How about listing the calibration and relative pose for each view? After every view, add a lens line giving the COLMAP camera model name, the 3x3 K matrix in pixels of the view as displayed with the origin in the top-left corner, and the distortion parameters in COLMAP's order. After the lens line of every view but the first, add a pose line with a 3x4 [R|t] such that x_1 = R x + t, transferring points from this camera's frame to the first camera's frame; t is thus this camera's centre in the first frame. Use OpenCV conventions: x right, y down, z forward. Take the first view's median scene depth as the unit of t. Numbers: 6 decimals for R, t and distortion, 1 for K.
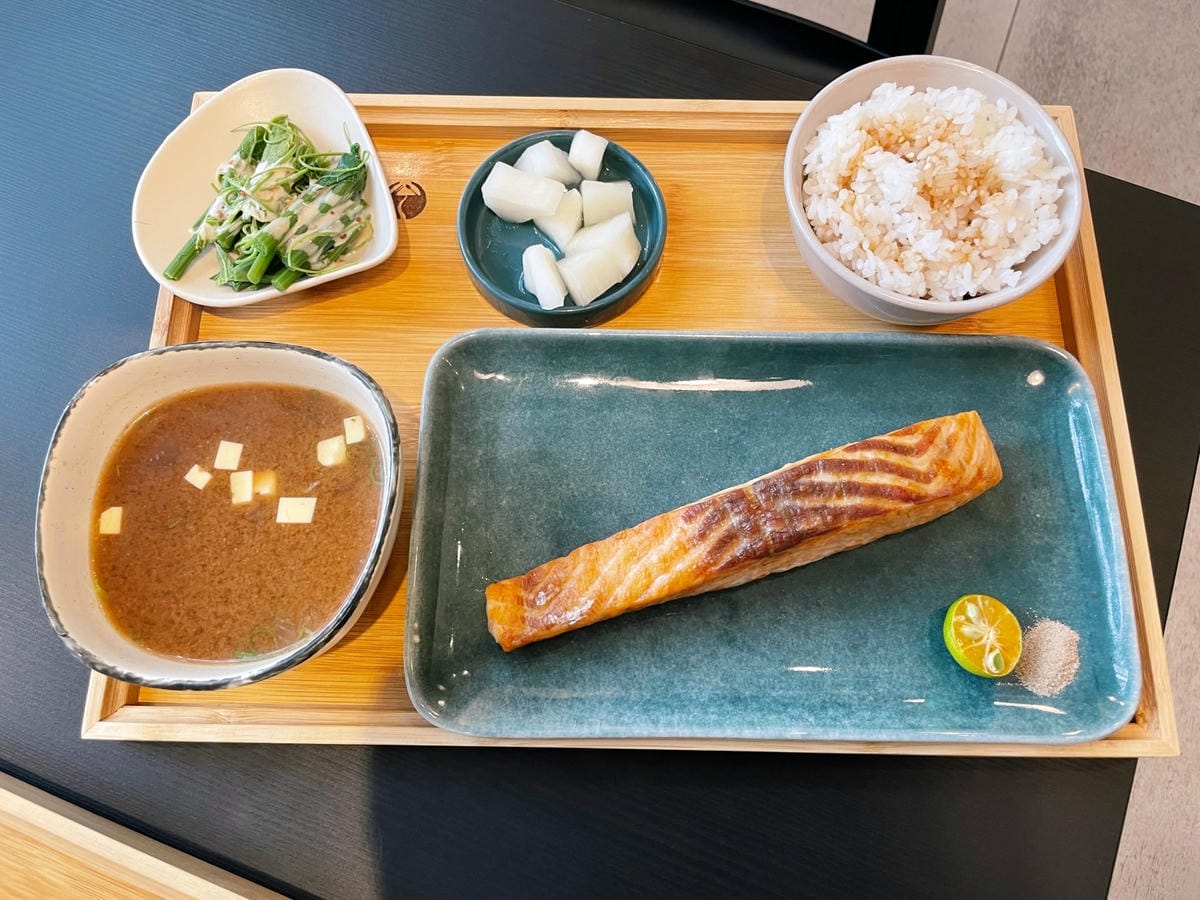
lens RADIAL K [[1011.3, 0, 600.6], [0, 1011.3, 366.0], [0, 0, 1]] dist [0.067898, -0.141970]
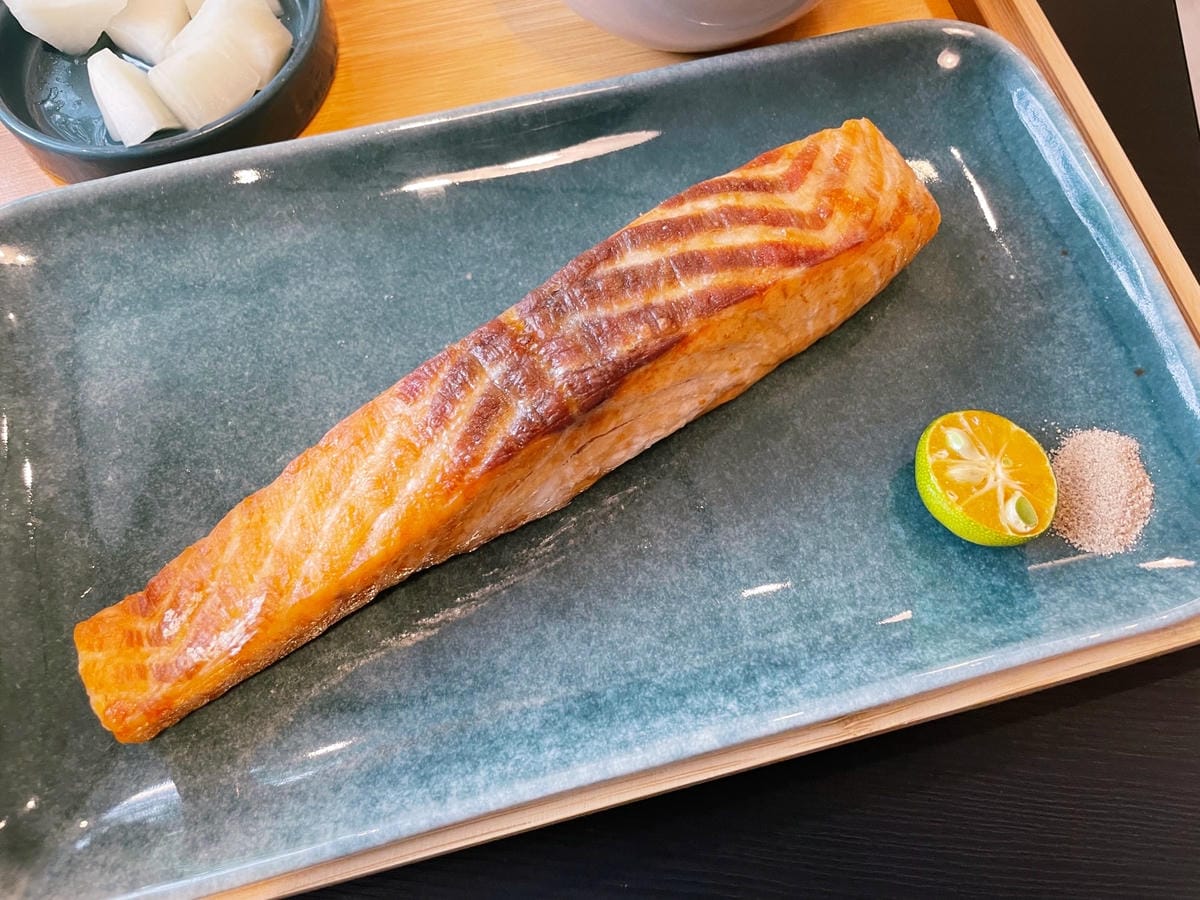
lens RADIAL K [[1011.3, 0, 600.6], [0, 1011.3, 366.0], [0, 0, 1]] dist [0.067898, -0.141970]
pose [[0.964428, -0.246864, 0.094536, 0.133672], [0.252707, 0.965941, -0.055654, 0.186928], [-0.077577, 0.077564, 0.993965, 0.460634]]
